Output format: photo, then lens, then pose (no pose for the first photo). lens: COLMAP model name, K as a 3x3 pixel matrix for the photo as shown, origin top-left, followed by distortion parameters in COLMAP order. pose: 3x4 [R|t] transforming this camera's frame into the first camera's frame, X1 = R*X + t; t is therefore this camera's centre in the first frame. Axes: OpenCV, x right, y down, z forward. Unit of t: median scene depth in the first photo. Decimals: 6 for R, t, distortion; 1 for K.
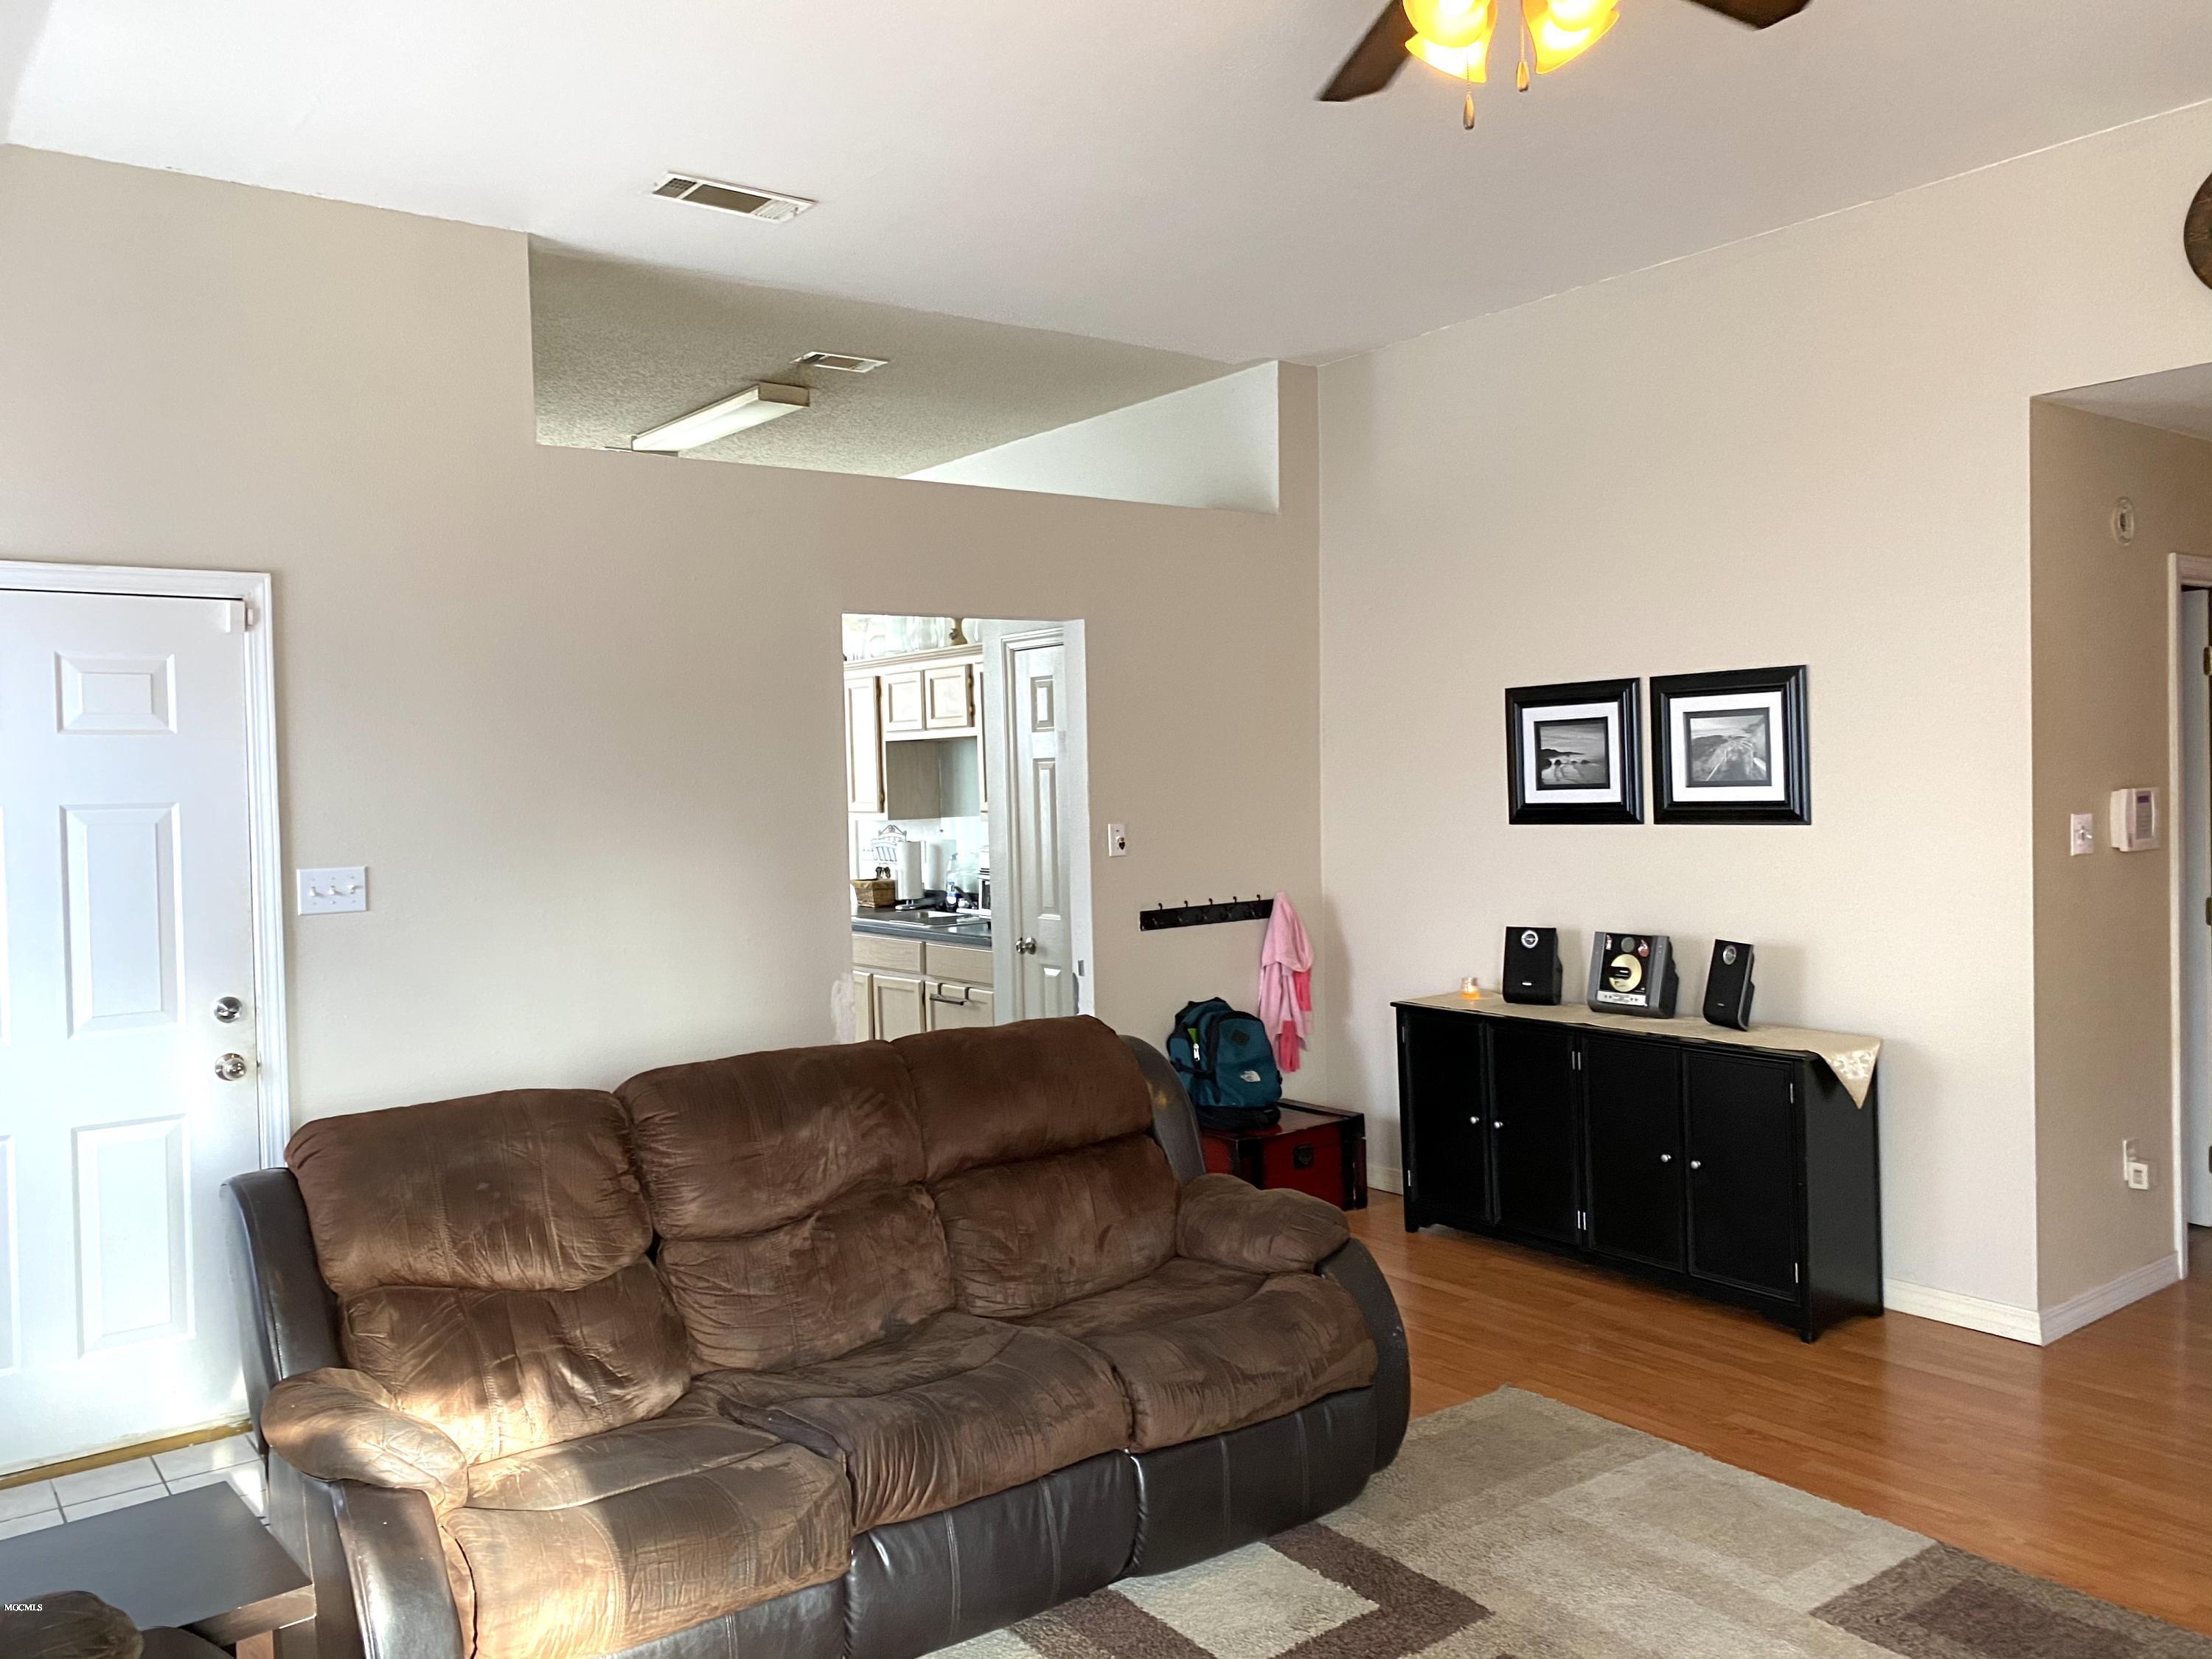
lens RADIAL K [[1685.8, 0, 1110.5], [0, 1685.8, 818.6], [0, 0, 1]] dist [0.000248, -0.003247]
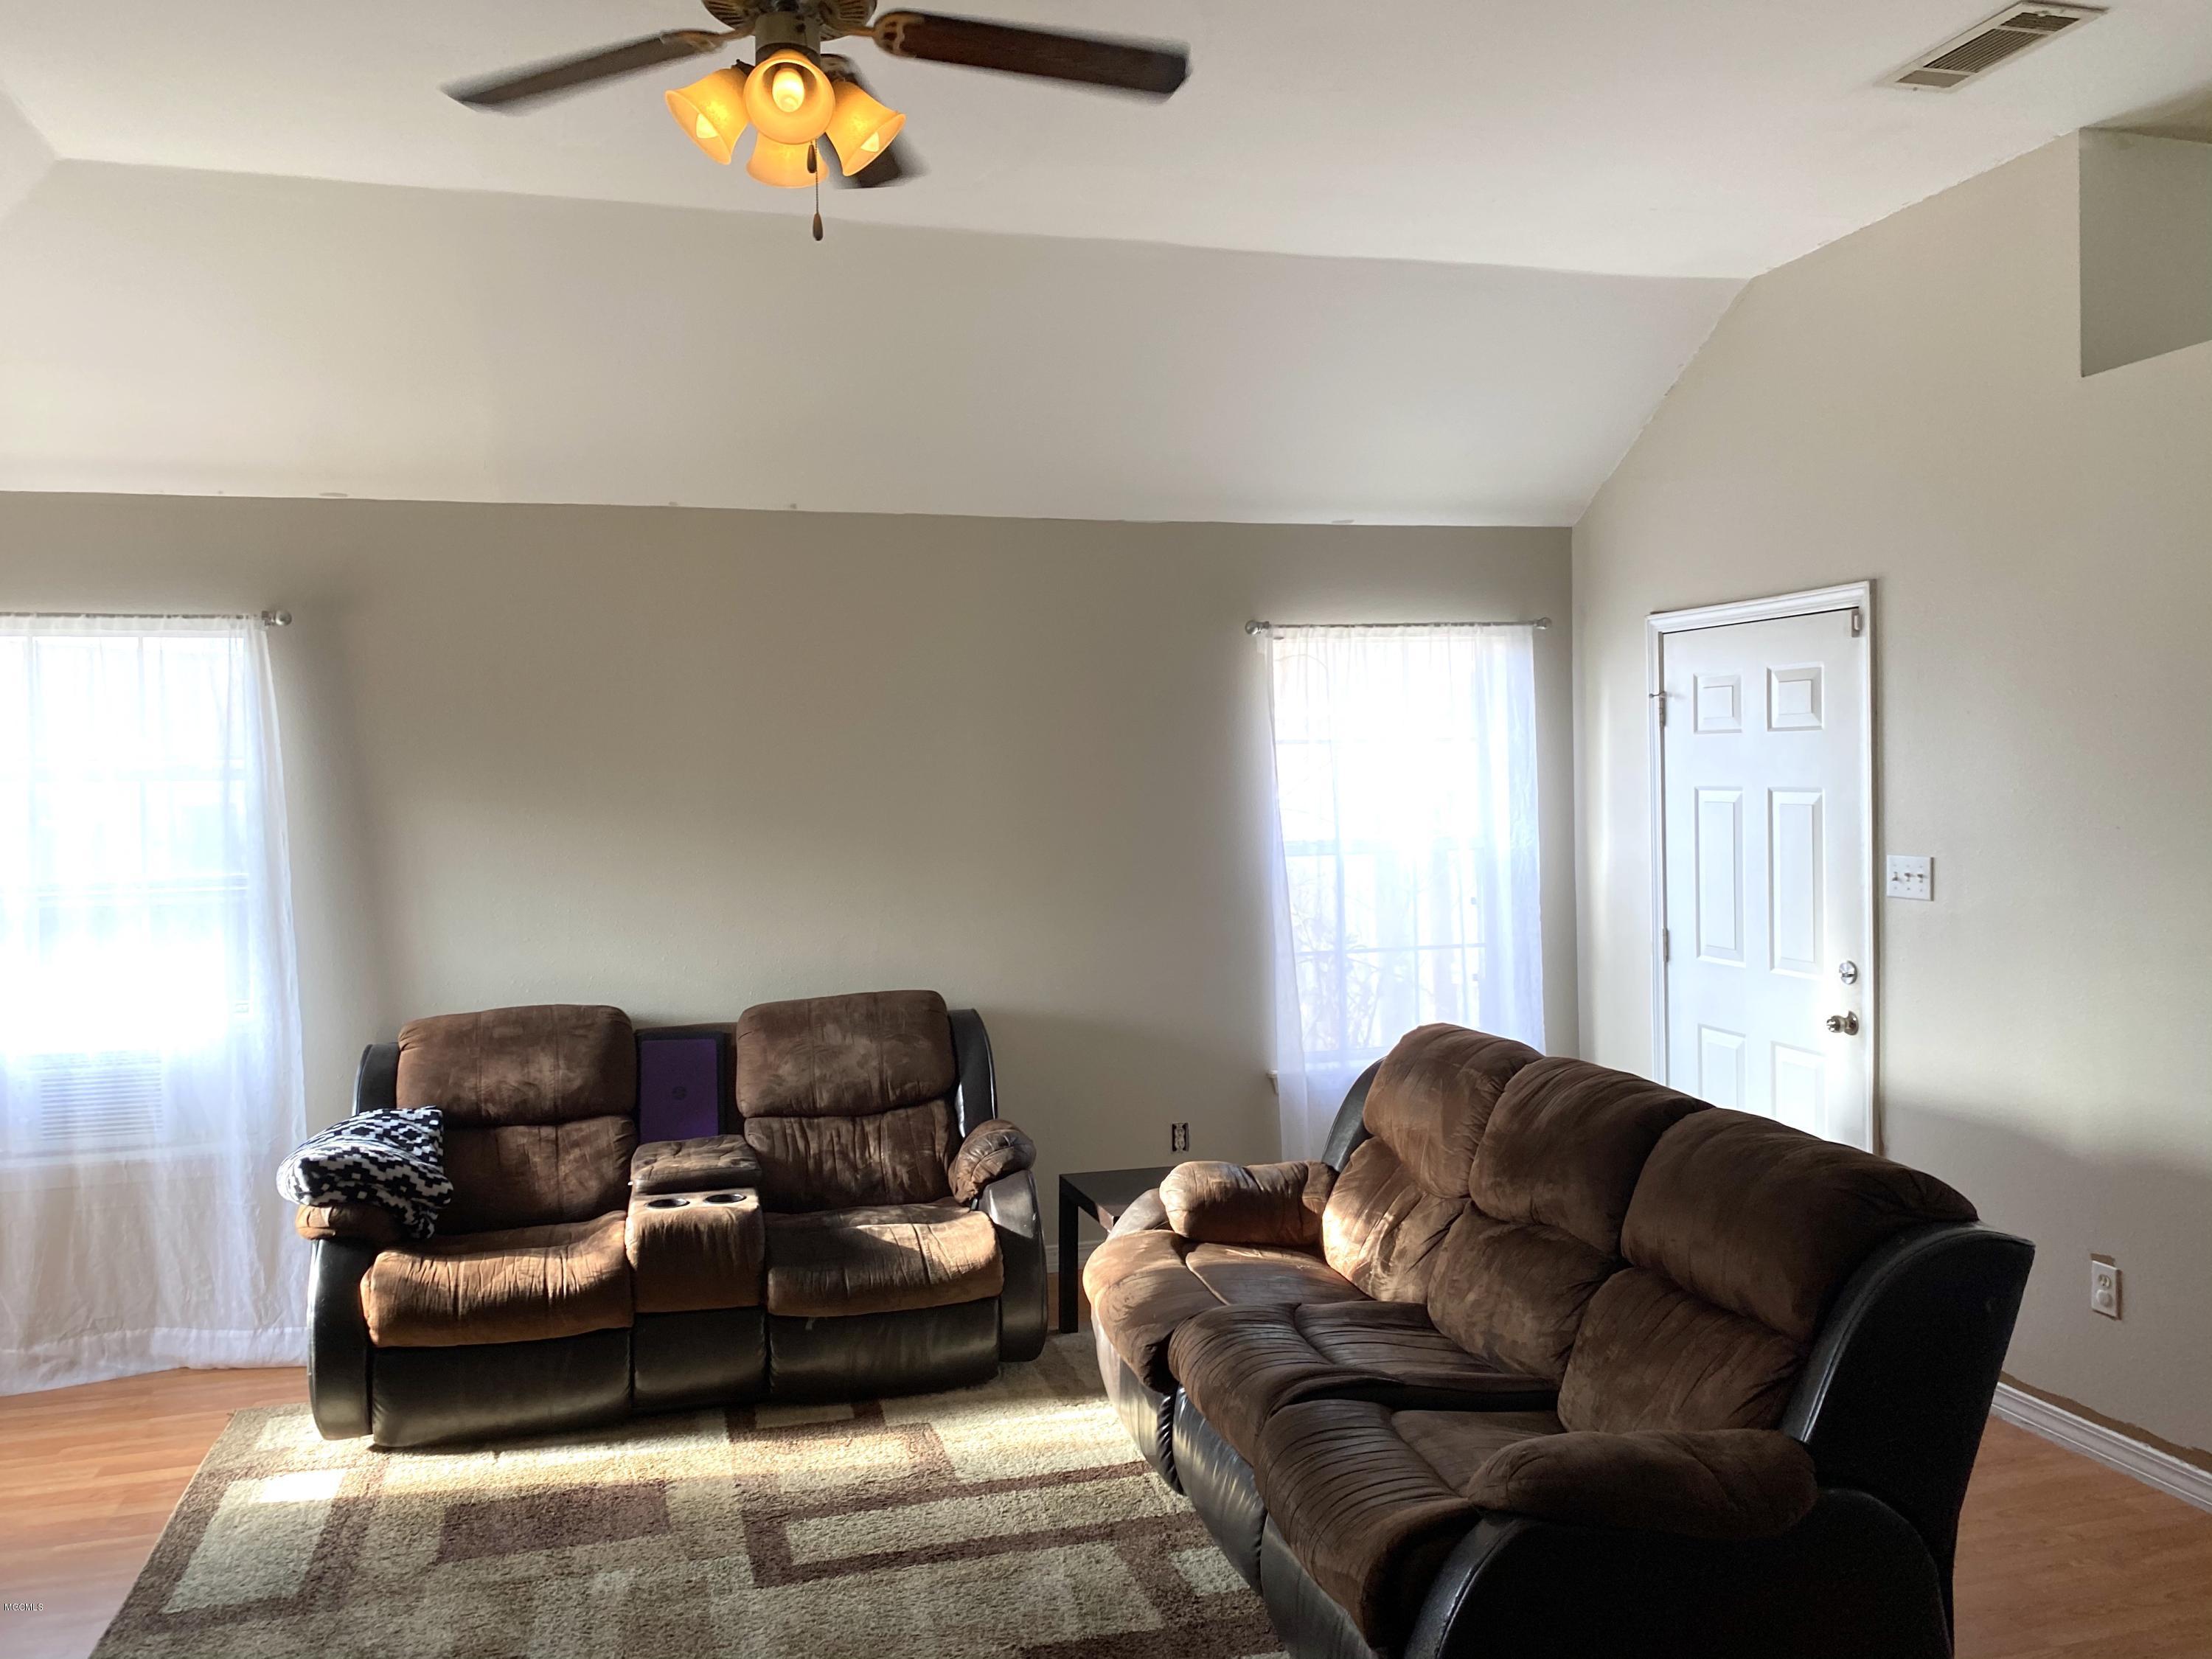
lens RADIAL K [[1685.8, 0, 1110.5], [0, 1685.8, 818.6], [0, 0, 1]] dist [0.000248, -0.003247]
pose [[-0.375476, 0.058539, -0.924982, 0.385370], [0.003300, 0.998082, 0.061825, -0.033483], [0.926826, 0.020162, -0.374949, 0.524669]]
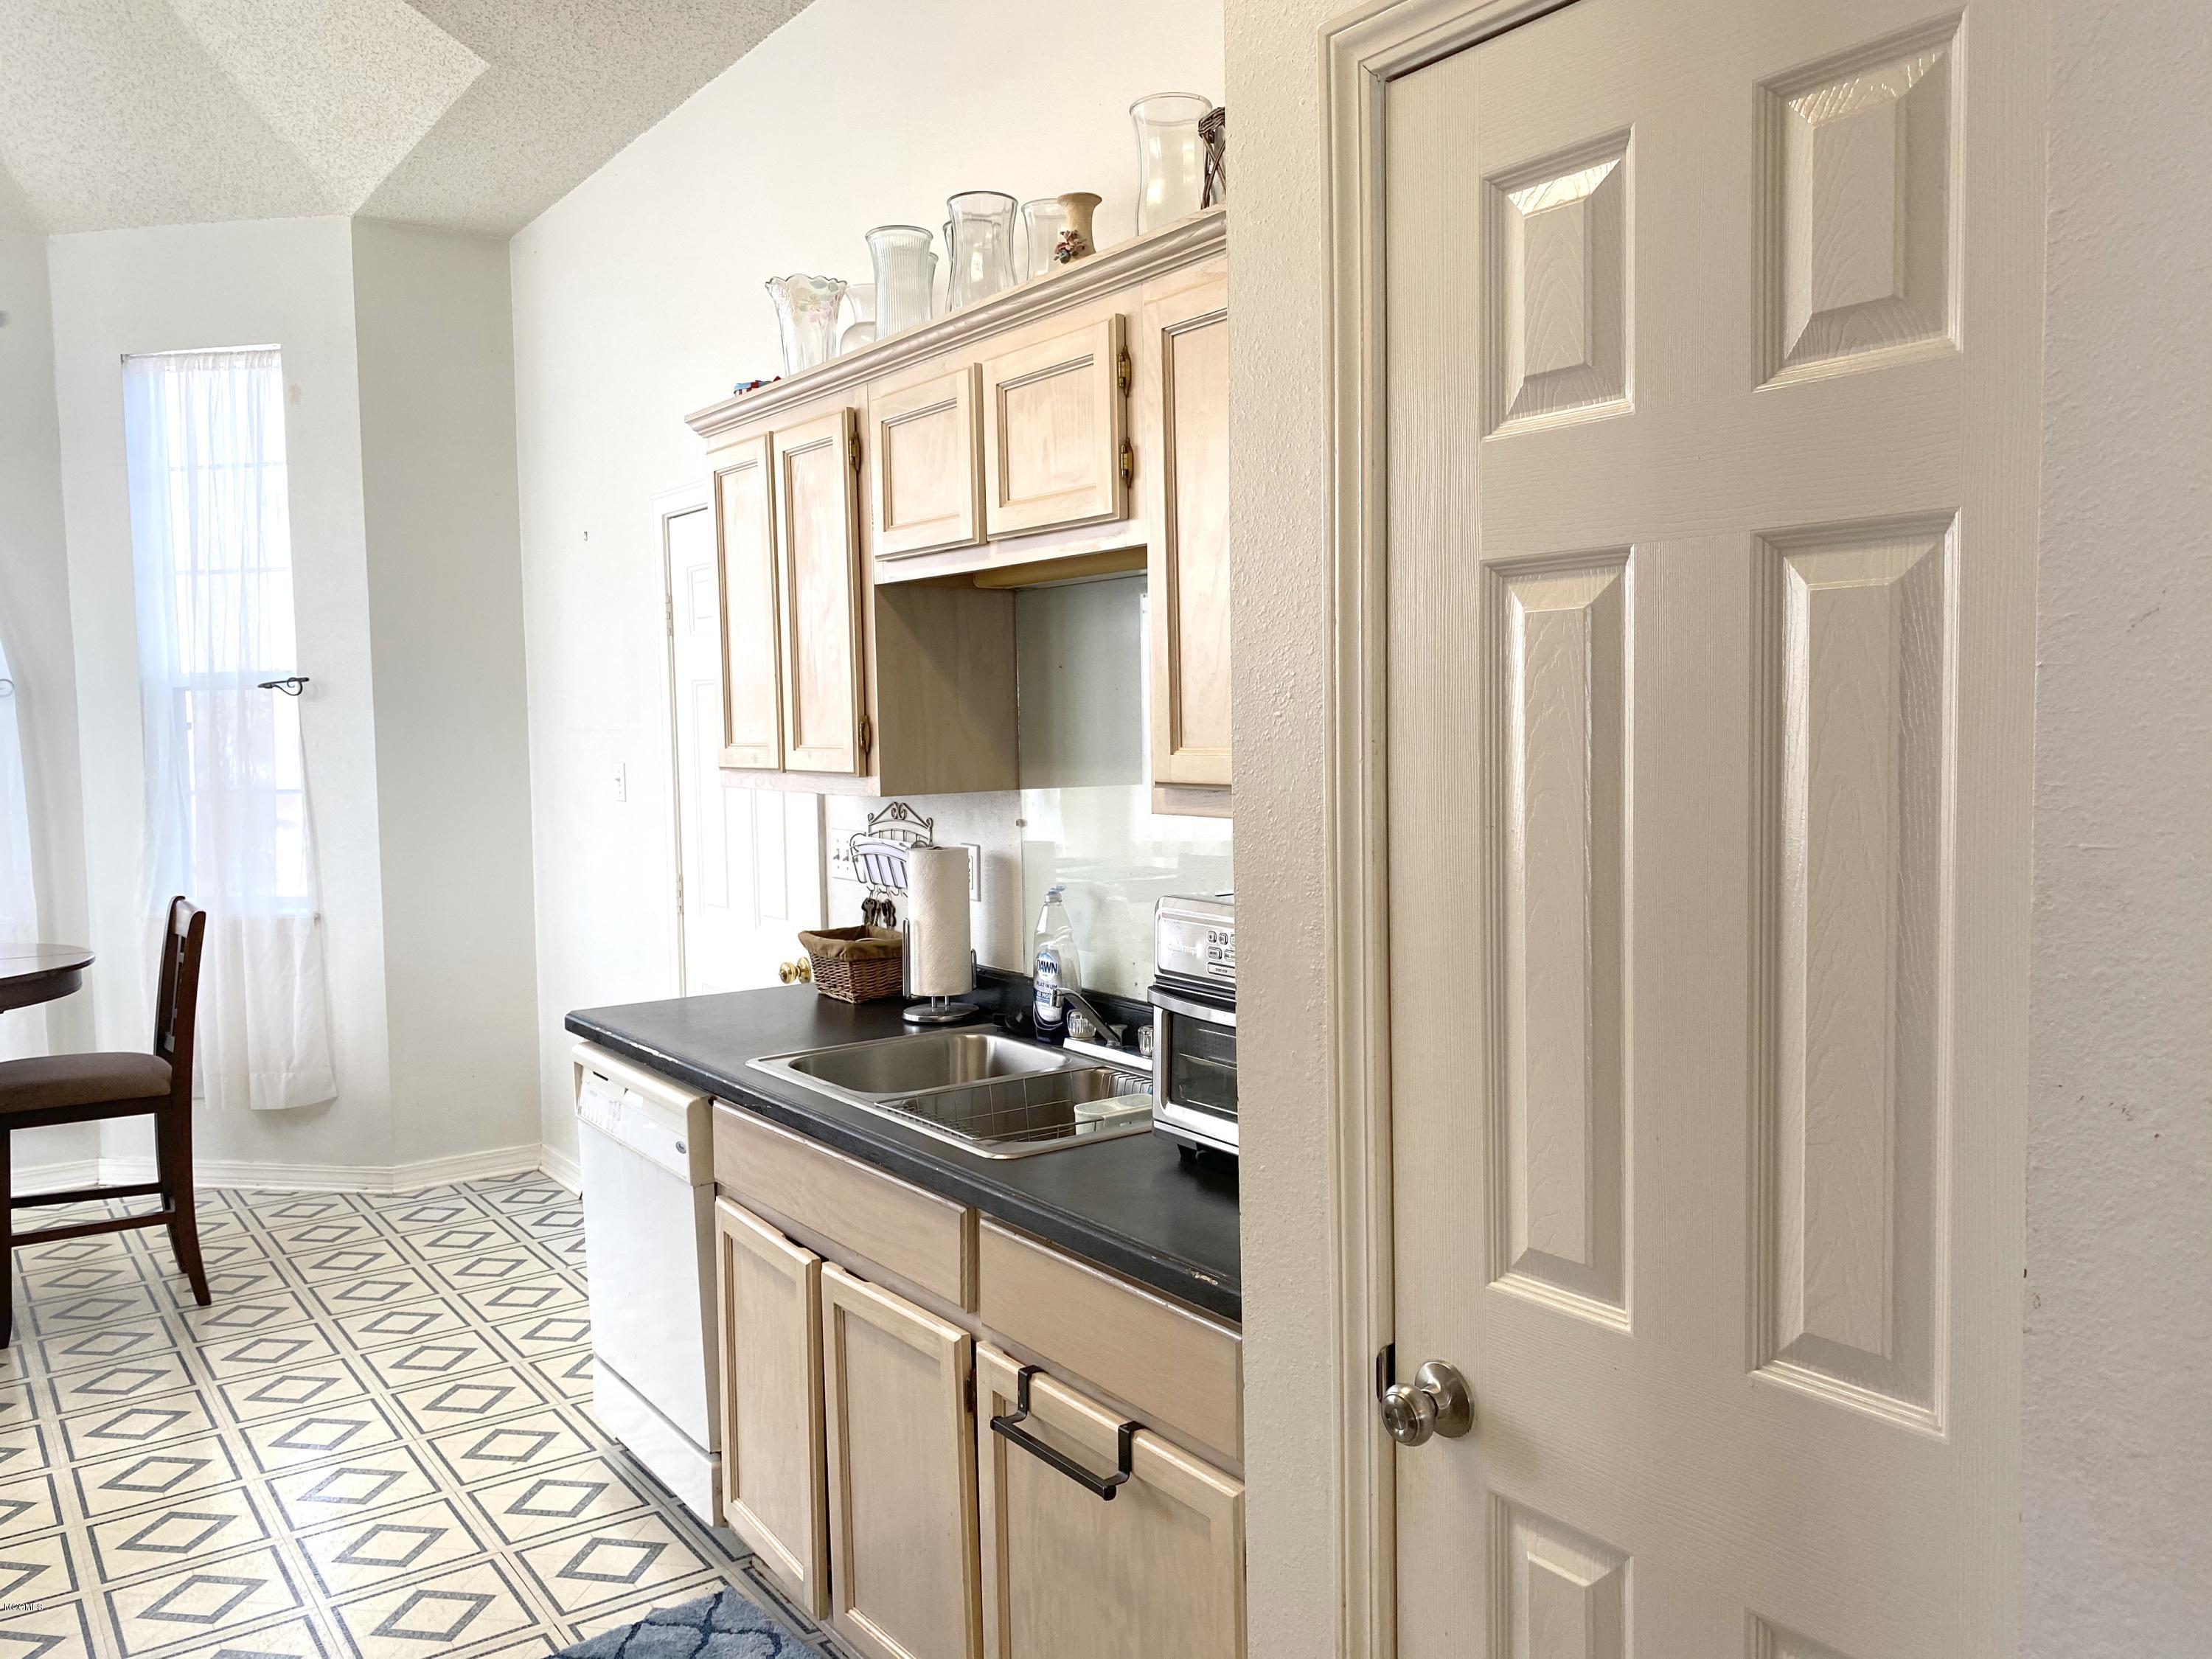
lens RADIAL K [[1685.8, 0, 1110.5], [0, 1685.8, 818.6], [0, 0, 1]] dist [0.000248, -0.003247]
pose [[0.999440, 0.010940, -0.031638, -0.072825], [-0.009777, 0.999279, 0.036692, -0.009008], [0.032016, -0.036362, 0.998826, 0.661958]]
